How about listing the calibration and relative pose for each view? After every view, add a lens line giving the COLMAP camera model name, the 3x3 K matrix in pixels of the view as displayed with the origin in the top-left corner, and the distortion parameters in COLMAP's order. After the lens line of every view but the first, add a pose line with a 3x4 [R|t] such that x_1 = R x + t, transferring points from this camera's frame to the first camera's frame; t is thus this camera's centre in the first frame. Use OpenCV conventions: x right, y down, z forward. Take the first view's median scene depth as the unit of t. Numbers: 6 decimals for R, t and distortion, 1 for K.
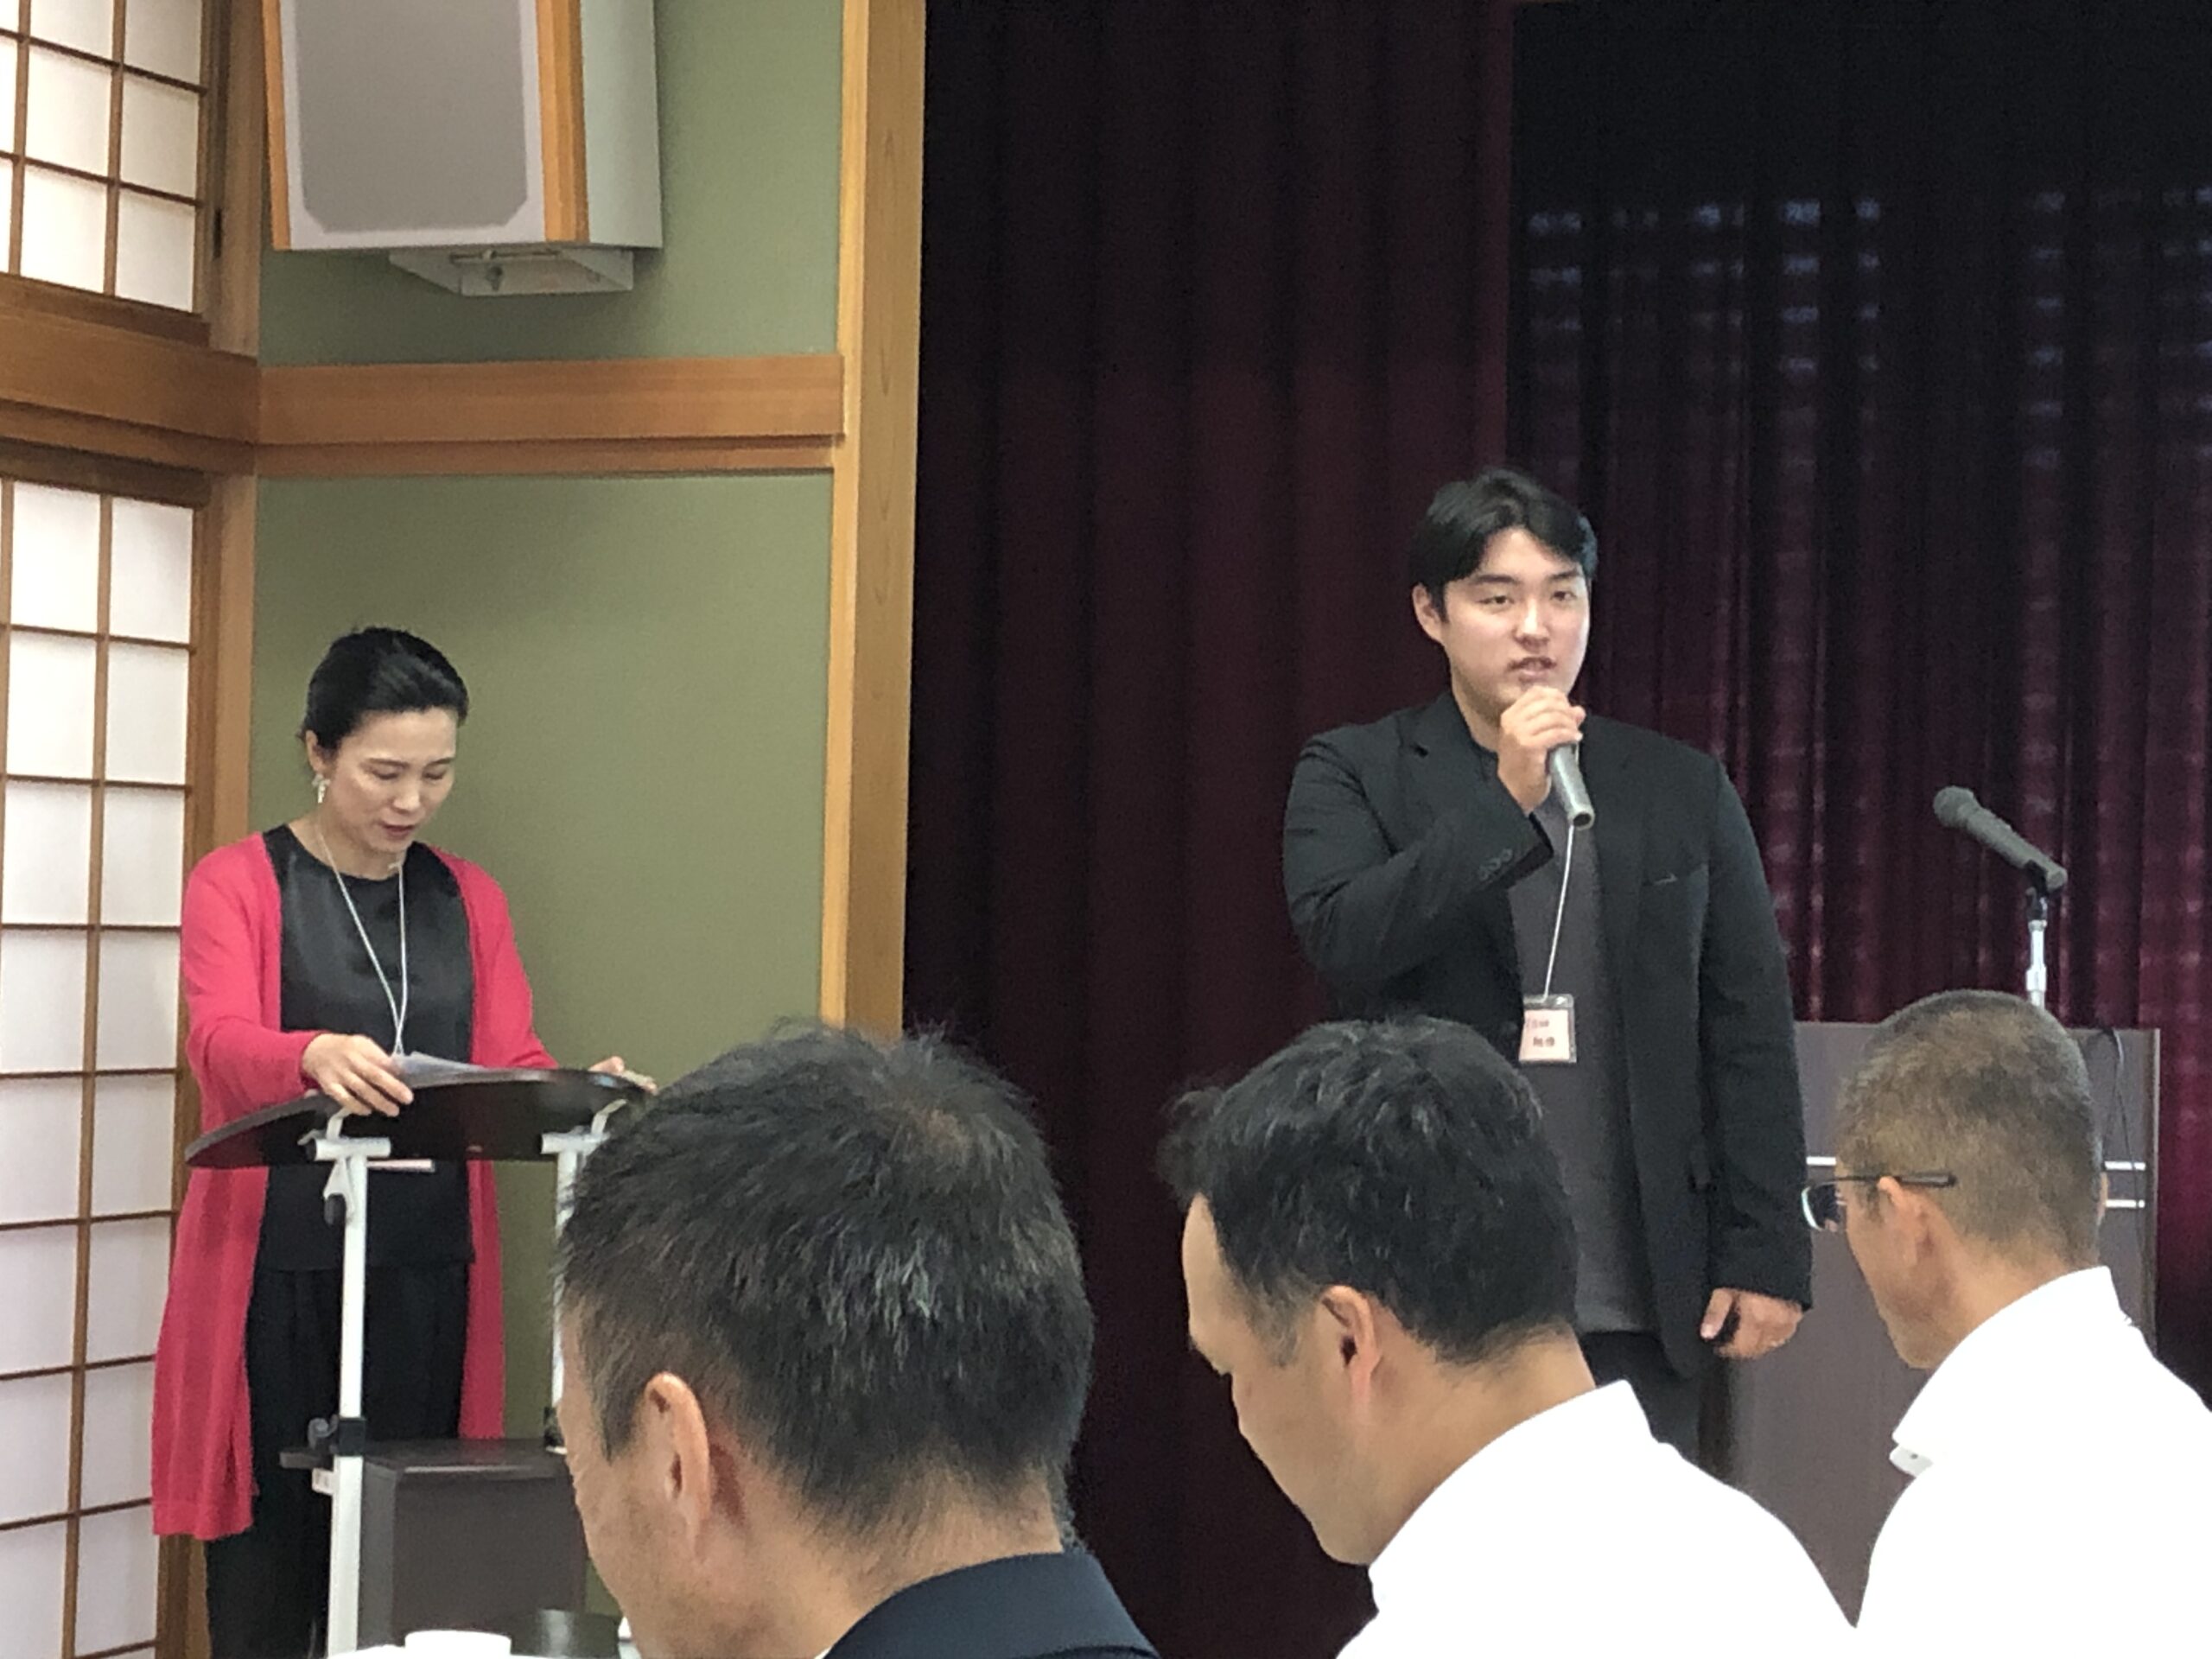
lens RADIAL K [[4864.4, 0, 1106.0], [0, 4864.4, 829.5], [0, 0, 1]] dist [-0.074451, 0.057099]
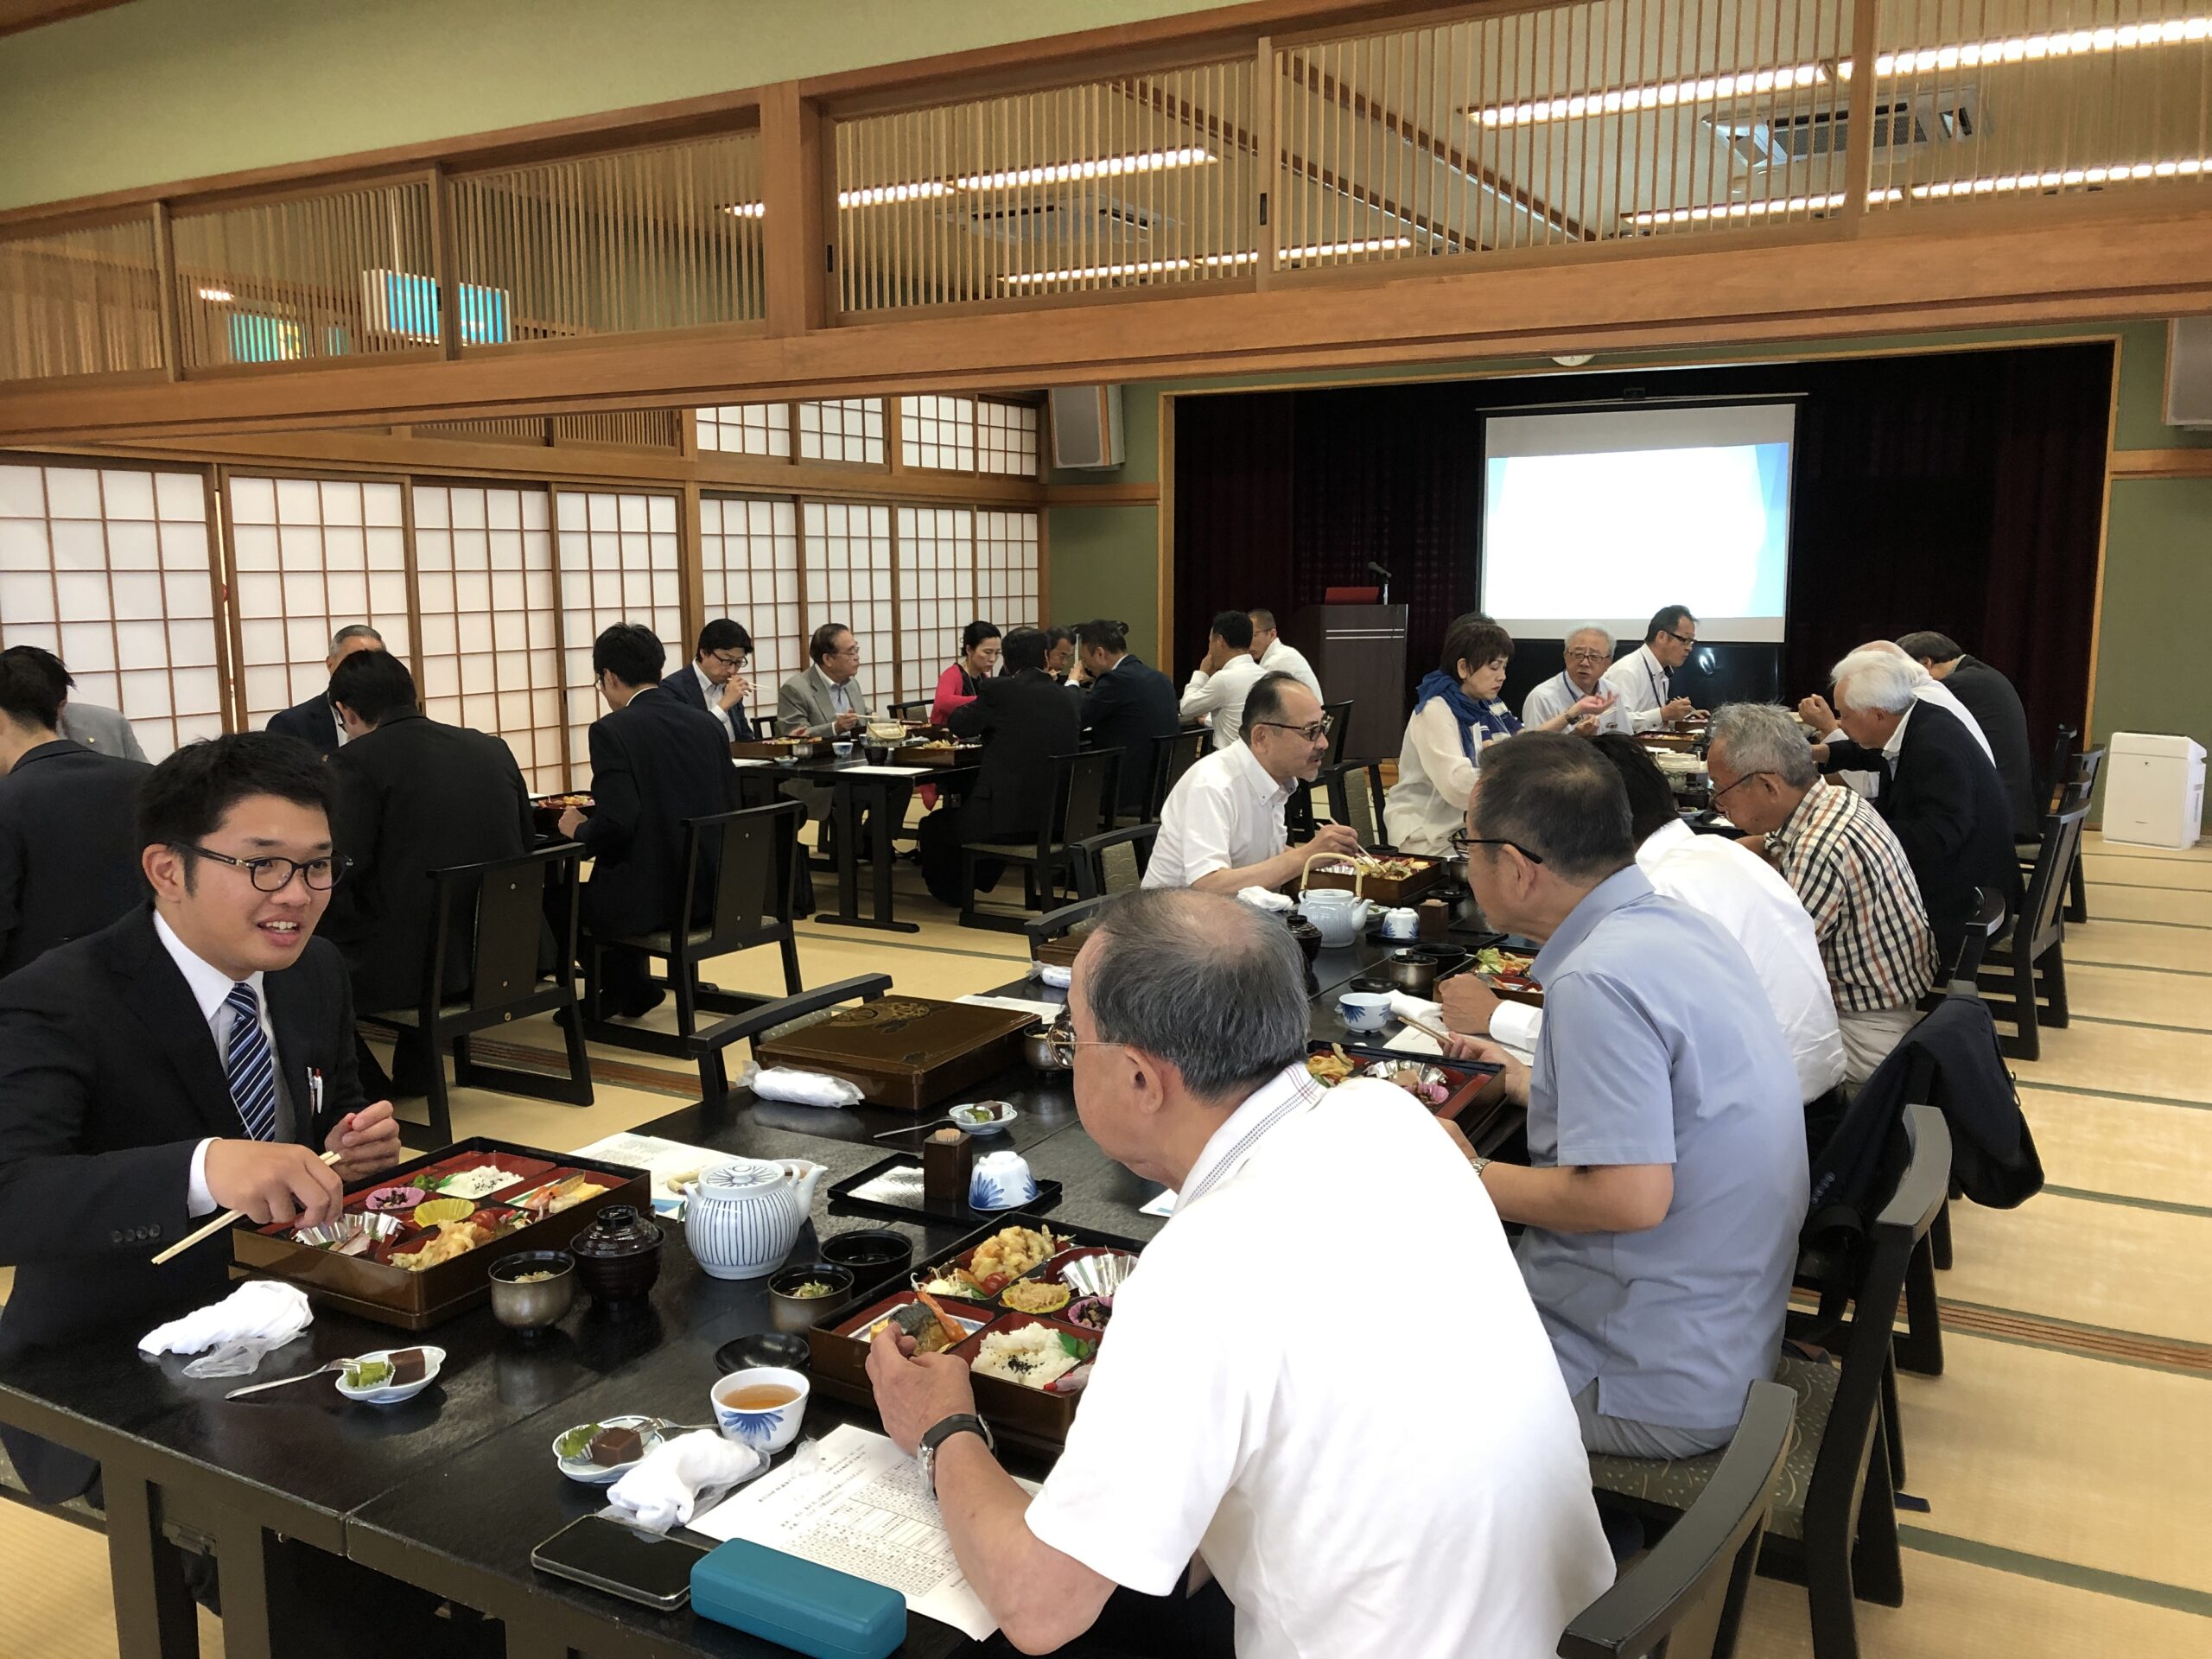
lens RADIAL K [[1760.9, 0, 1106.0], [0, 1760.9, 829.5], [0, 0, 1]] dist [0.144737, 0.000276]
pose [[0.995065, -0.008594, -0.098847, 0.072608], [0.024702, 0.986331, 0.162914, -0.040906], [0.096096, -0.164552, 0.981676, -0.939359]]
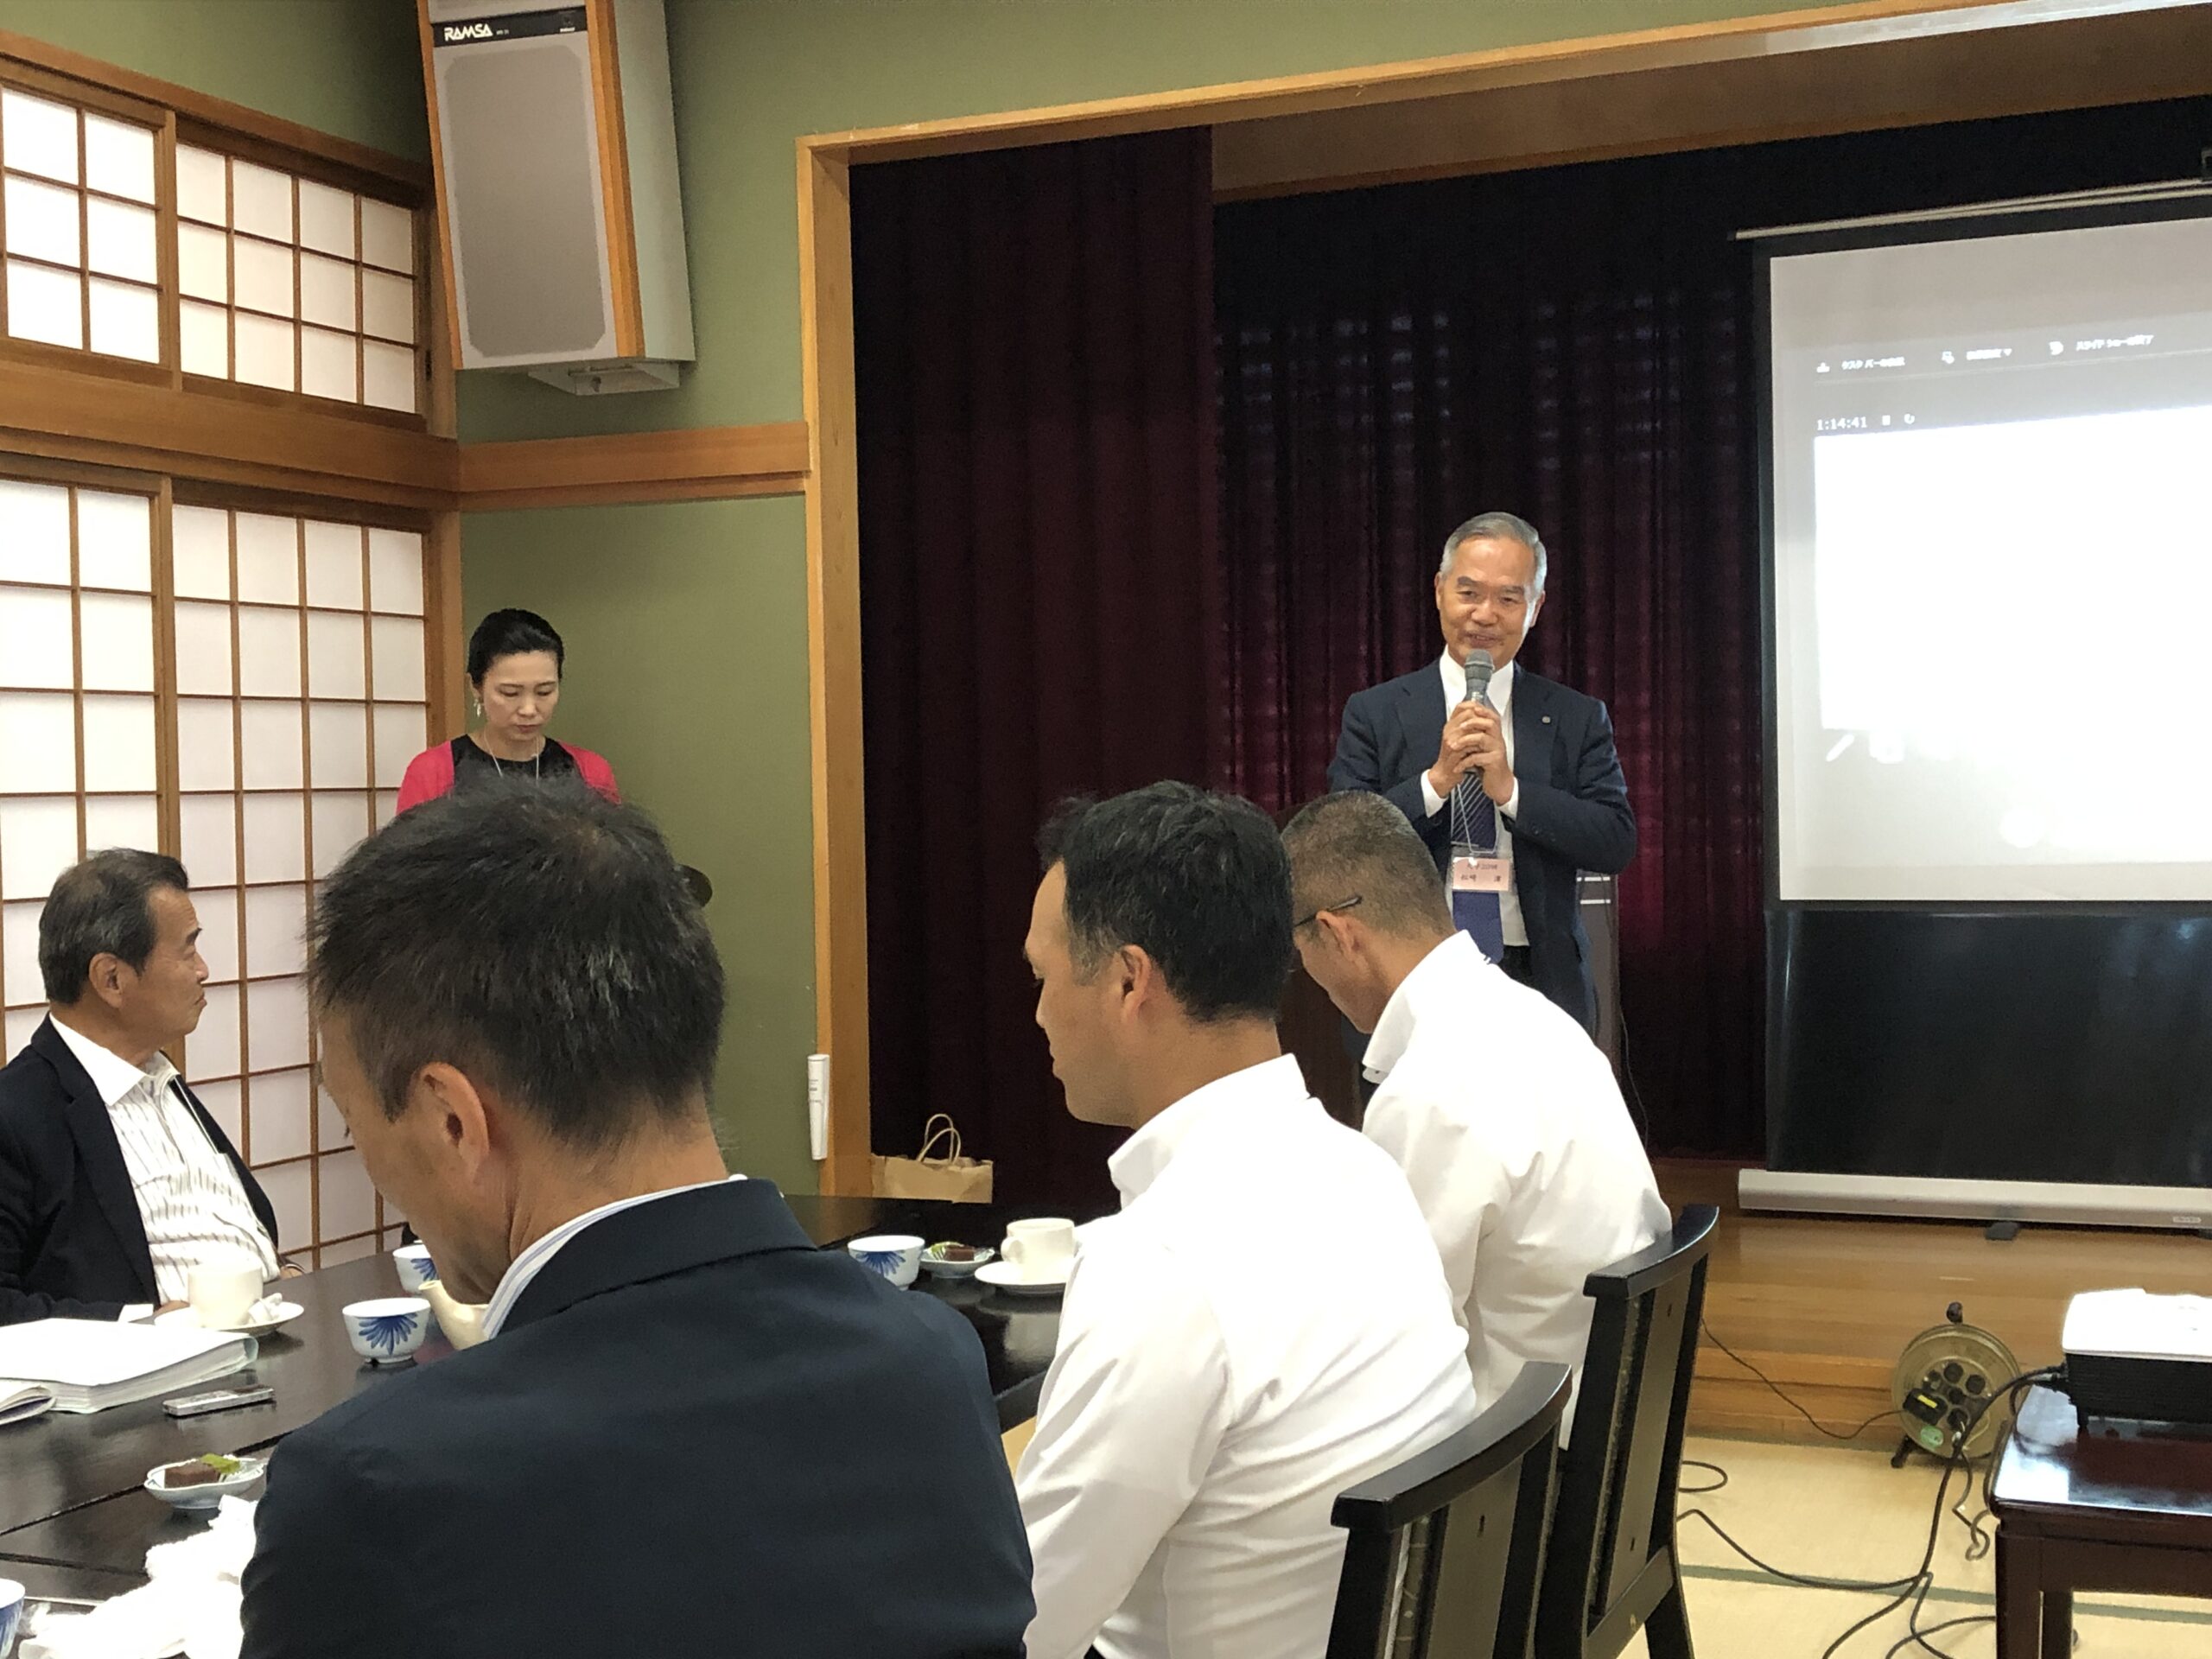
lens RADIAL K [[2743.6, 0, 1106.0], [0, 2743.6, 829.5], [0, 0, 1]] dist [0.019020, -0.708355]
pose [[0.999021, -0.041034, 0.016506, 0.025066], [0.040365, 0.998424, 0.038982, 0.007587], [-0.018080, -0.038278, 0.999104, 0.066465]]
